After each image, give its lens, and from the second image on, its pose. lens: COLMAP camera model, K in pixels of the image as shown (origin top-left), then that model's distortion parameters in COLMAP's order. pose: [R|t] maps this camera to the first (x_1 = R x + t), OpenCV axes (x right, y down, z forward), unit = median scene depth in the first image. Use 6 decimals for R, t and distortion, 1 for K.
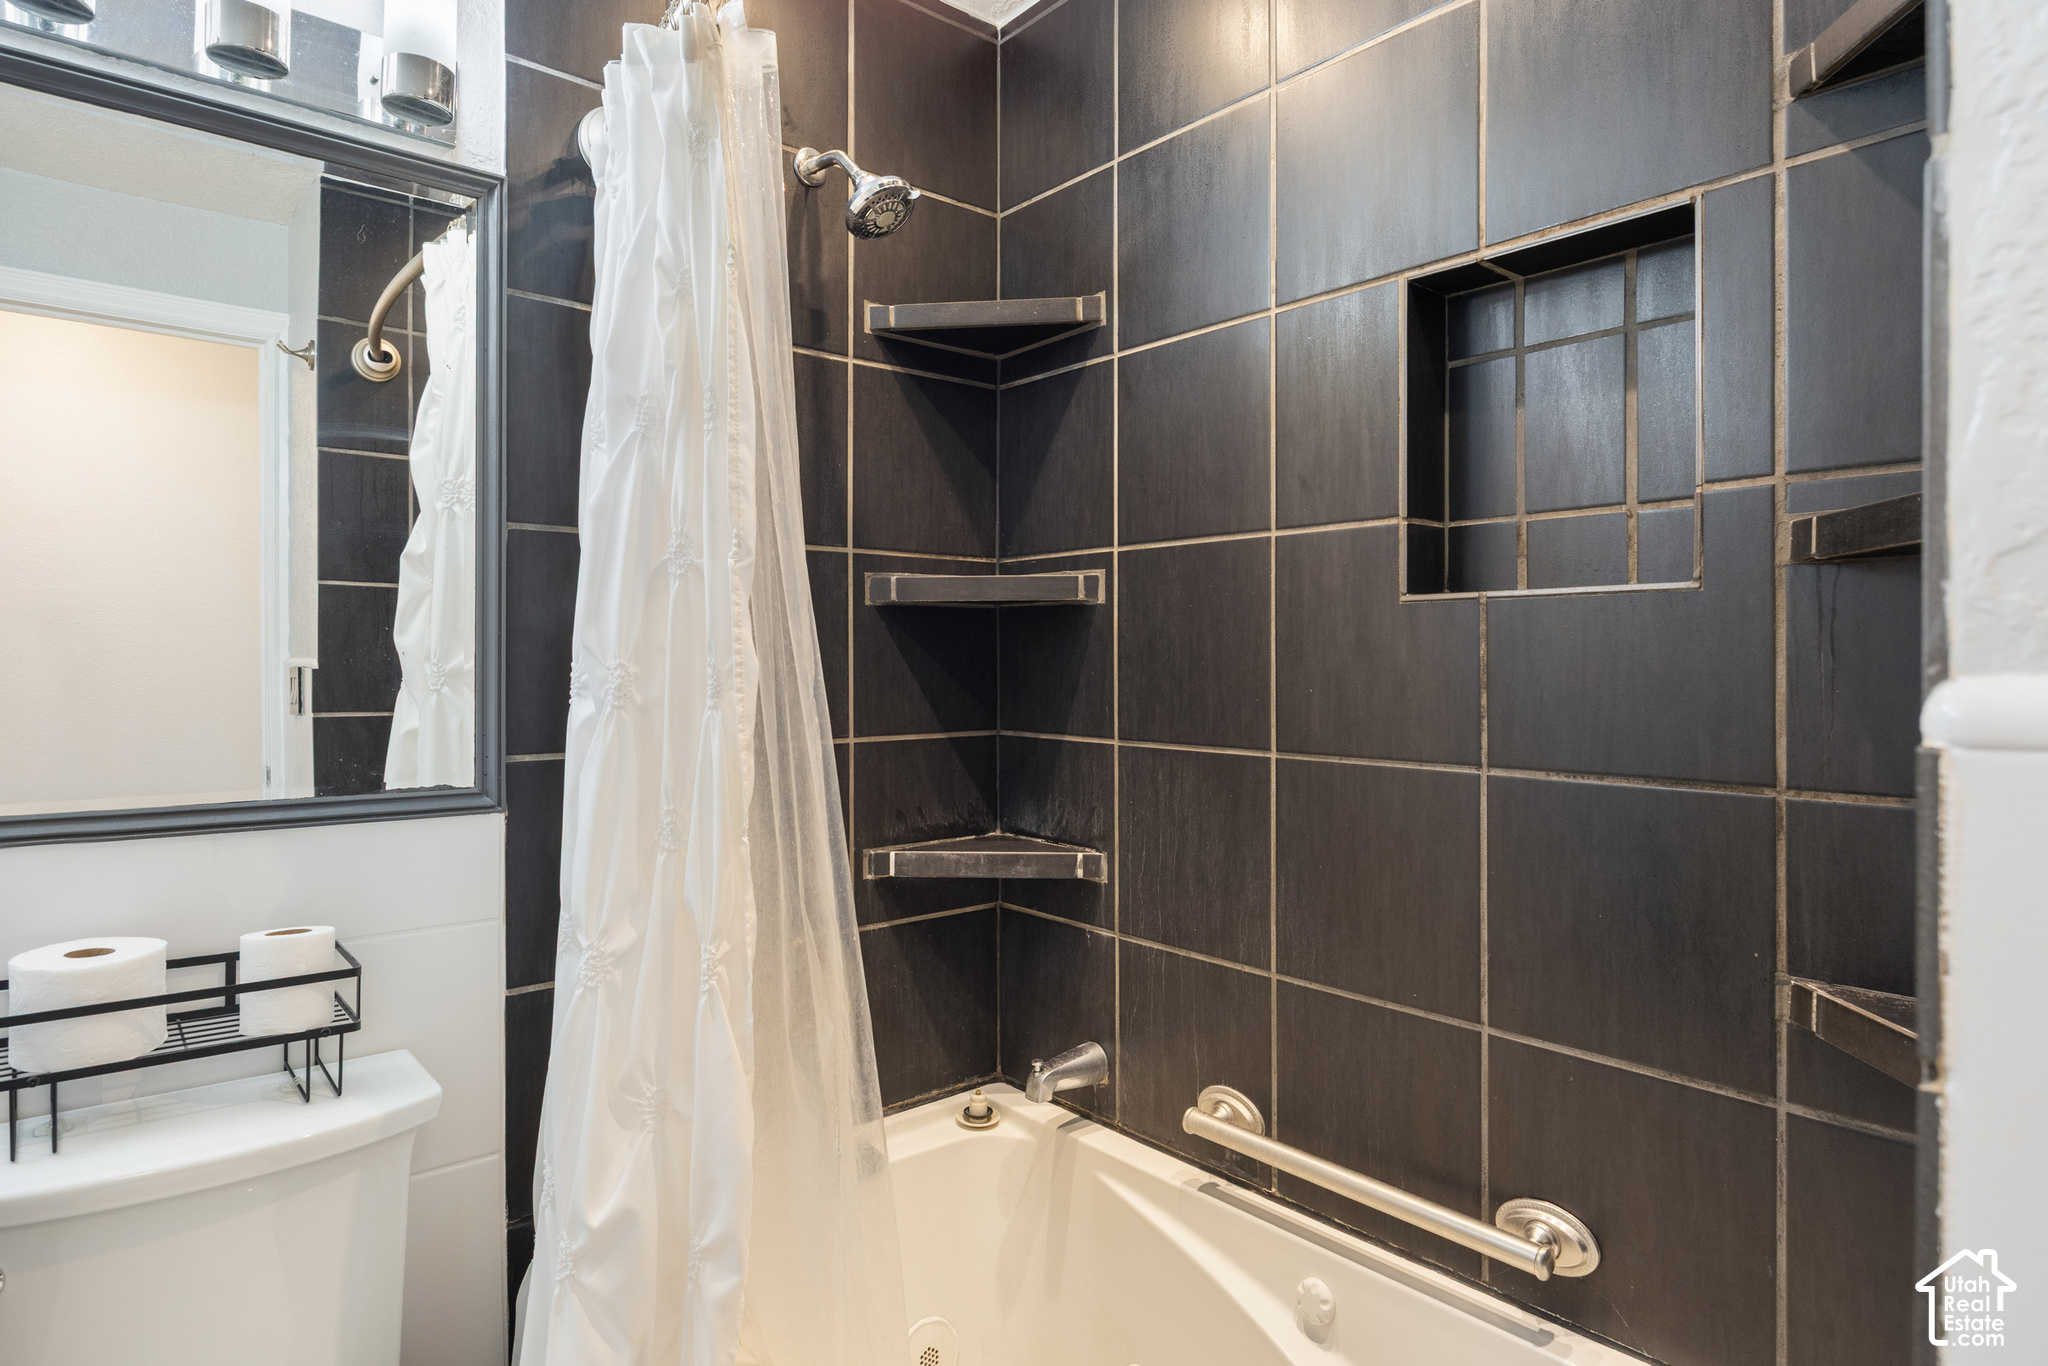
lens RADIAL K [[1165.8, 0, 1043.8], [0, 1165.8, 669.4], [0, 0, 1]] dist [-0.000820, -0.003952]
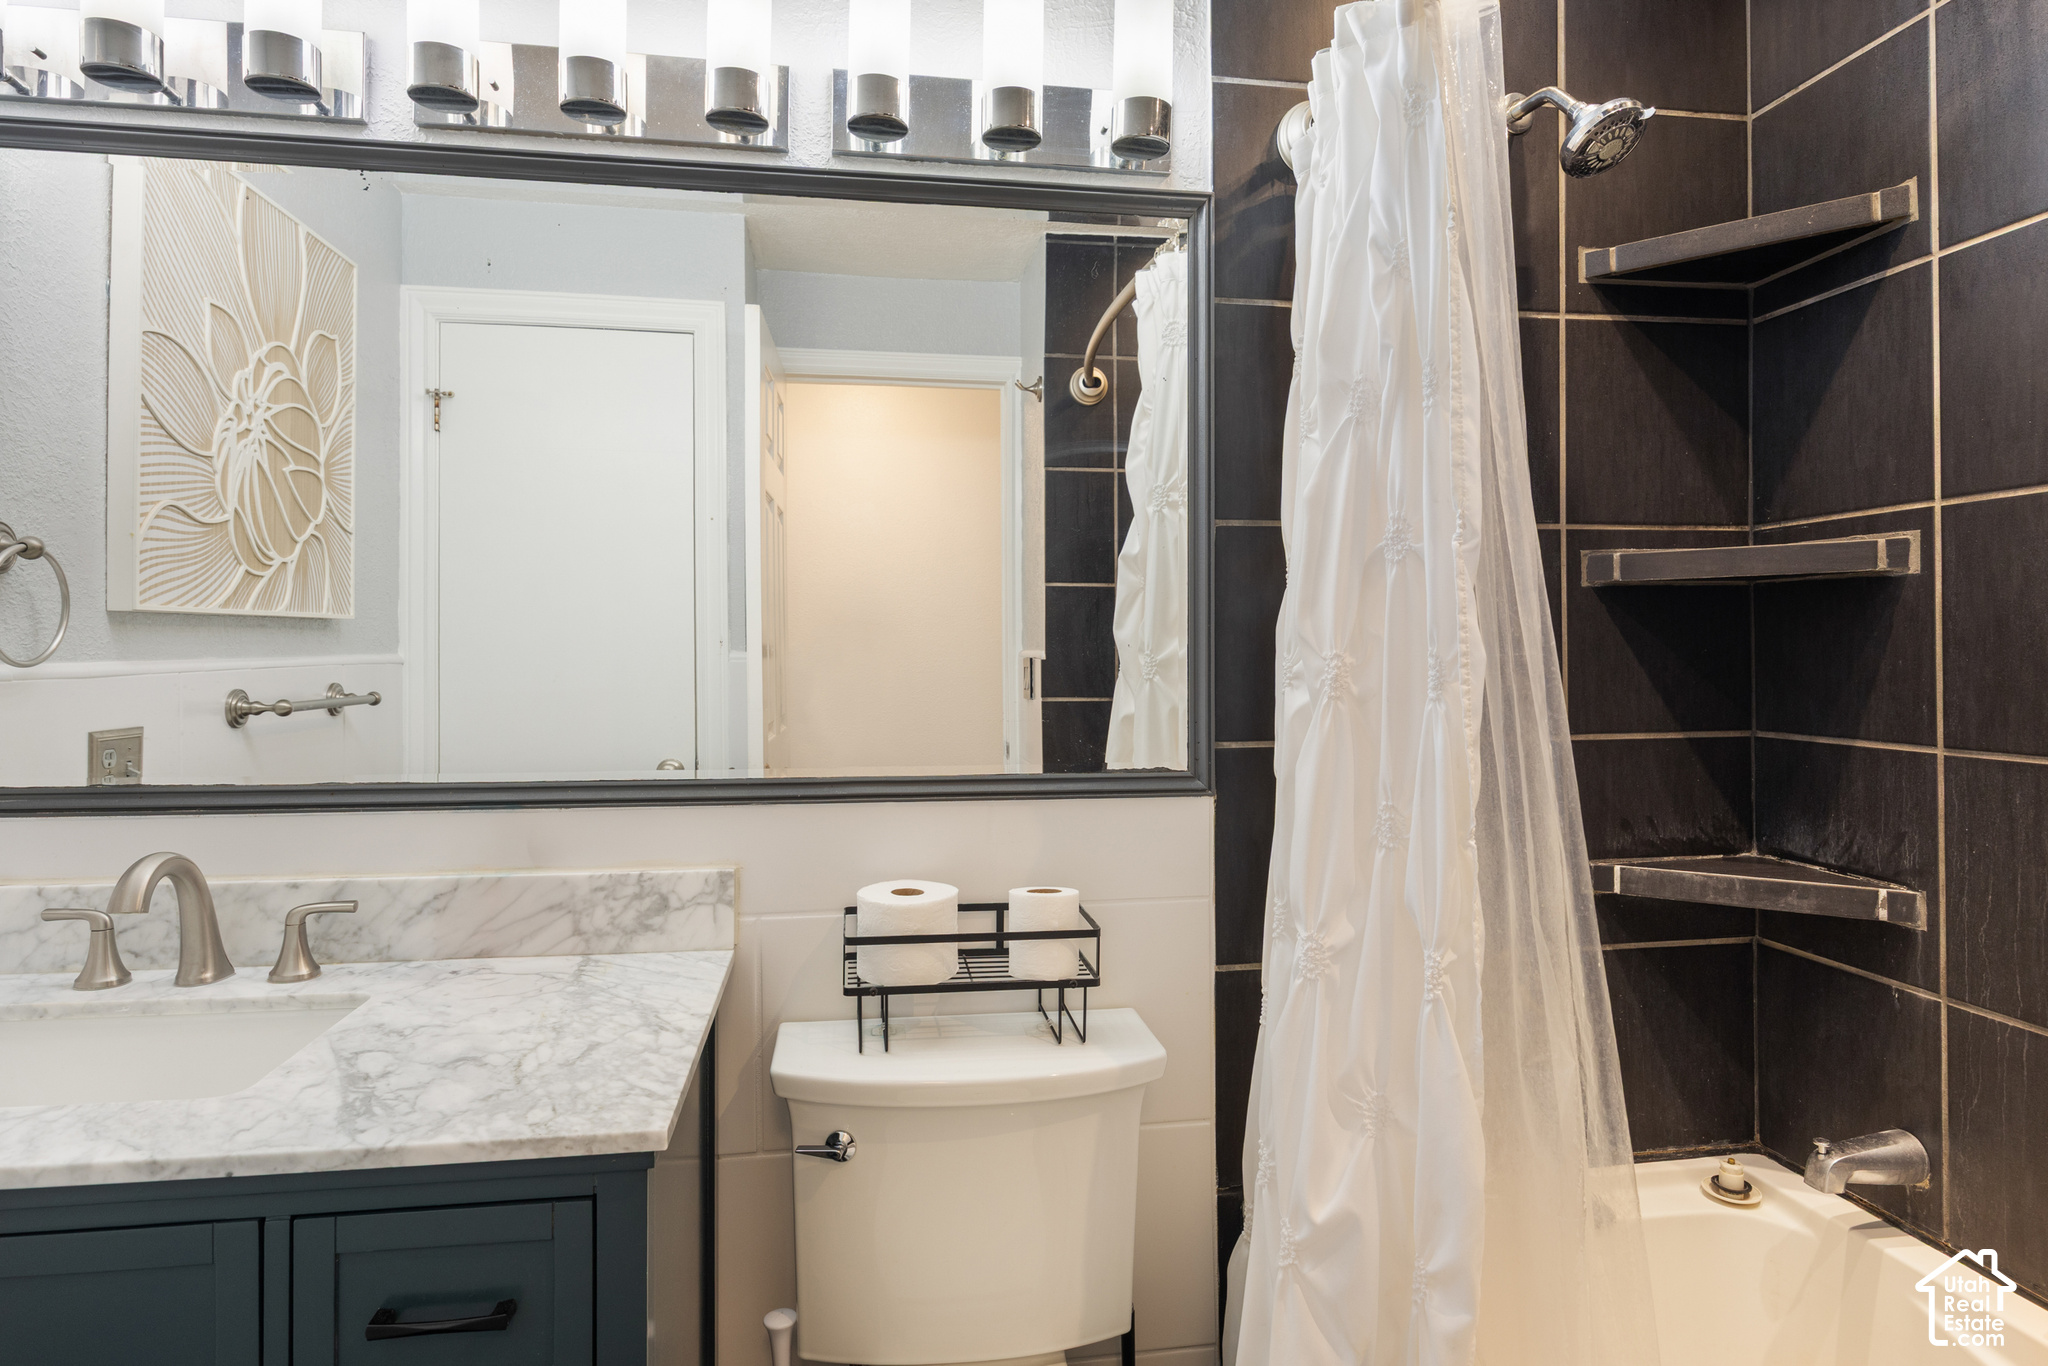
lens RADIAL K [[1165.8, 0, 1020.3], [0, 1165.8, 648.6], [0, 0, 1]] dist [-0.000820, -0.003952]
pose [[0.845528, -0.007833, -0.533873, -0.047703], [0.003262, 0.999949, -0.009506, -0.000764], [0.533921, 0.006296, 0.845511, 0.017231]]
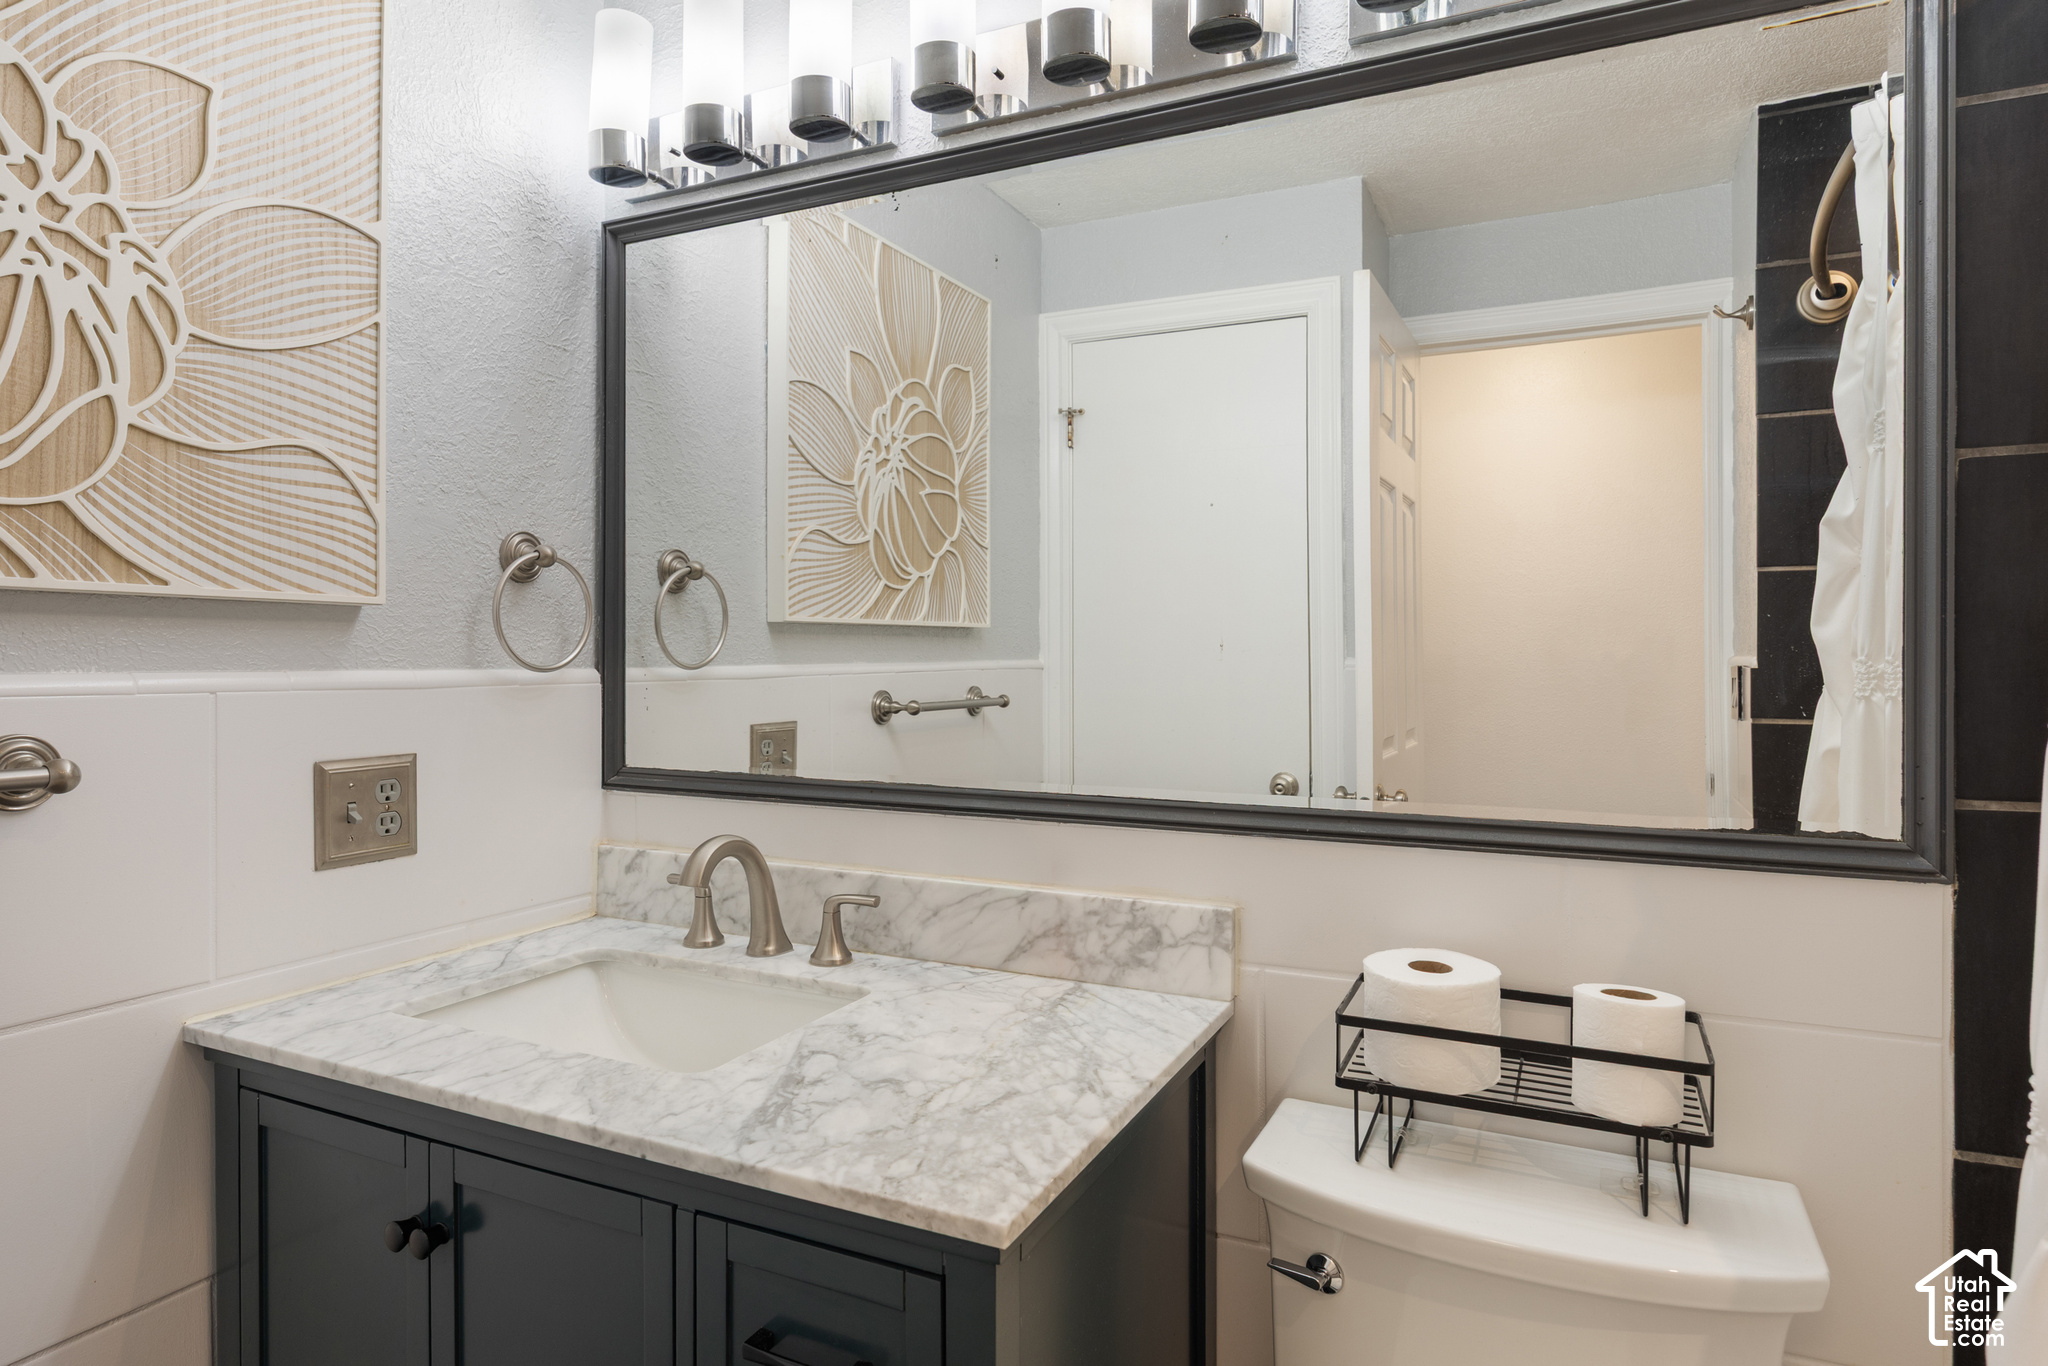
lens RADIAL K [[1165.8, 0, 1016.7], [0, 1165.8, 664.6], [0, 0, 1]] dist [-0.000820, -0.003952]
pose [[0.392193, -0.001064, -0.919882, -0.059684], [-0.002173, 0.999995, -0.002083, -0.000406], [0.919880, 0.002816, 0.392189, 0.244699]]
